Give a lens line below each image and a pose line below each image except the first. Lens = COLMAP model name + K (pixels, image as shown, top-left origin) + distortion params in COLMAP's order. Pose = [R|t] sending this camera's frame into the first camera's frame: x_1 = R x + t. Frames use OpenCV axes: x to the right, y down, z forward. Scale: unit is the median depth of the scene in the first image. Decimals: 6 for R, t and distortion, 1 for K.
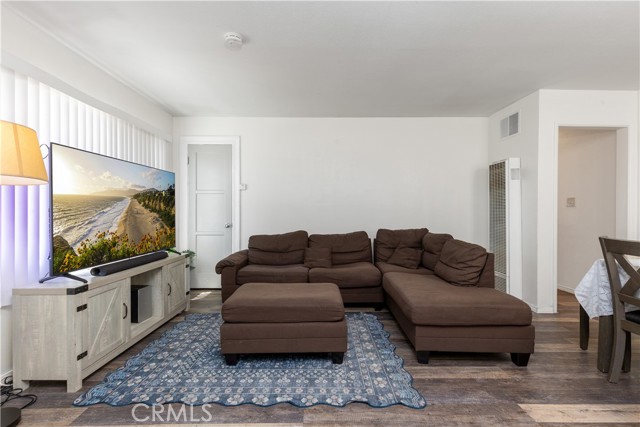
lens RADIAL K [[299.2, 0, 316.3], [0, 299.2, 211.0], [0, 0, 1]] dist [0.001881, 0.000669]
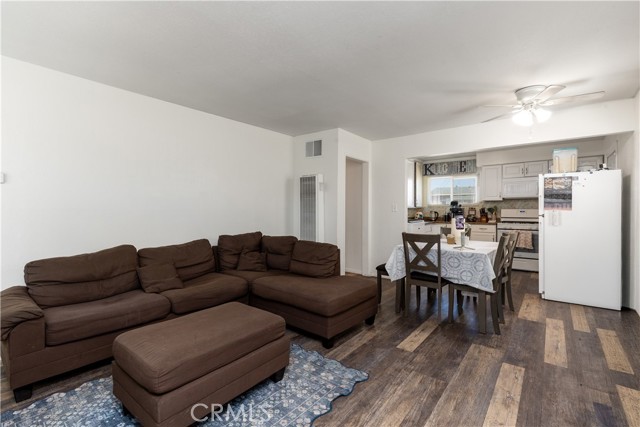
lens RADIAL K [[299.2, 0, 325.5], [0, 299.2, 209.7], [0, 0, 1]] dist [0.001881, 0.000669]
pose [[0.610736, -0.003859, 0.791825, -0.502991], [-0.000141, 0.999988, 0.004982, -0.038009], [-0.791834, -0.003155, 0.610728, 0.247694]]
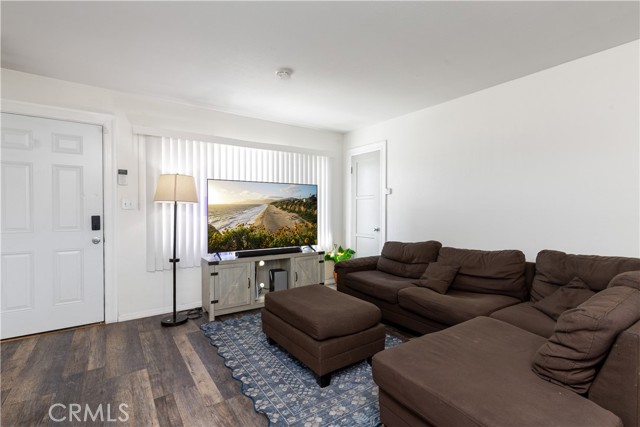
lens RADIAL K [[299.2, 0, 313.4], [0, 299.2, 214.7], [0, 0, 1]] dist [0.001881, 0.000669]
pose [[0.552712, 0.016304, -0.833213, 0.699500], [-0.000944, 0.999820, 0.018937, -0.034434], [0.833372, -0.009680, 0.552628, 0.396940]]
